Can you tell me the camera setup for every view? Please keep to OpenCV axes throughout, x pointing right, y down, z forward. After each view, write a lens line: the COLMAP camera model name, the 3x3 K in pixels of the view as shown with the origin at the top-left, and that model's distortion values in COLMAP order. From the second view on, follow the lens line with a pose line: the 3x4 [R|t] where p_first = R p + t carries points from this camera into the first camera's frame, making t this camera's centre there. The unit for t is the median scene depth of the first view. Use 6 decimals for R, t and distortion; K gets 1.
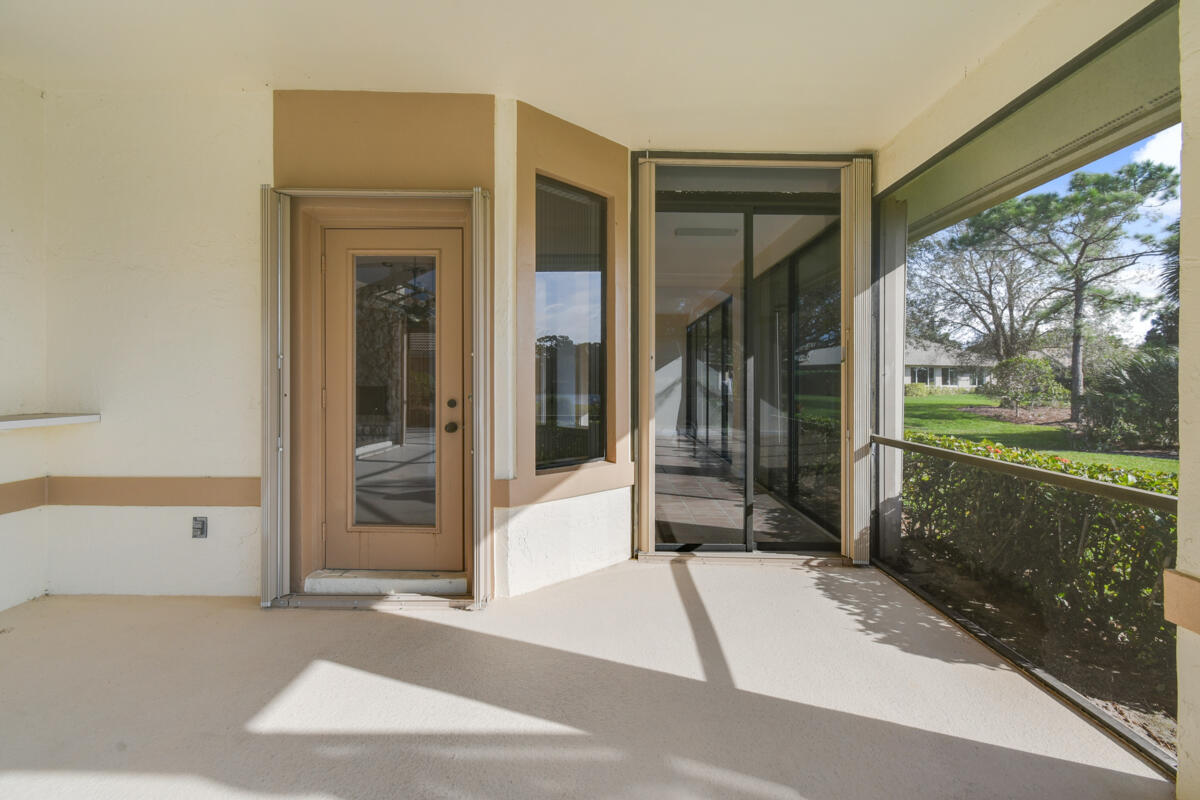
lens RADIAL K [[541.1, 0, 611.8], [0, 541.1, 379.4], [0, 0, 1]] dist [0.000578, 0.000068]
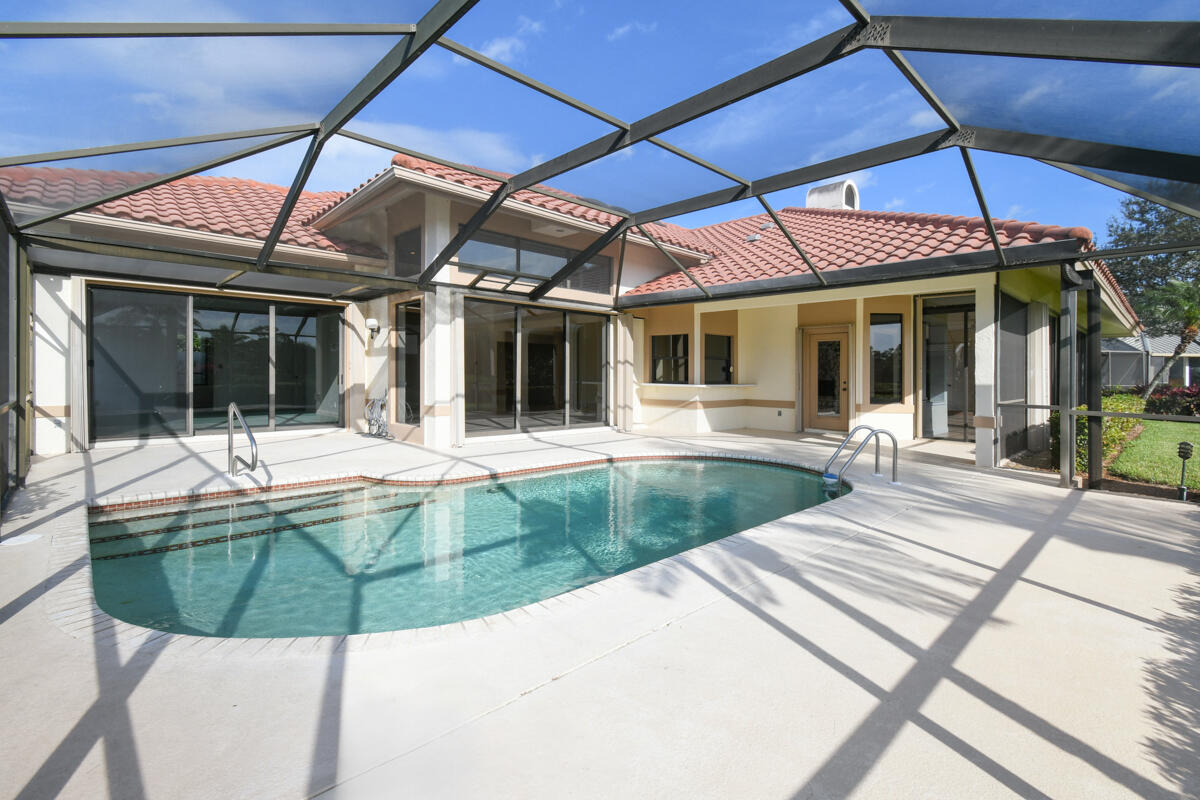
lens RADIAL K [[541.1, 0, 611.8], [0, 541.1, 379.4], [0, 0, 1]] dist [0.000578, 0.000068]
pose [[0.692735, 0.000248, -0.721192, 1.174399], [0.001448, 0.999997, 0.001735, 0.015551], [0.721191, -0.002246, 0.692733, -2.483965]]
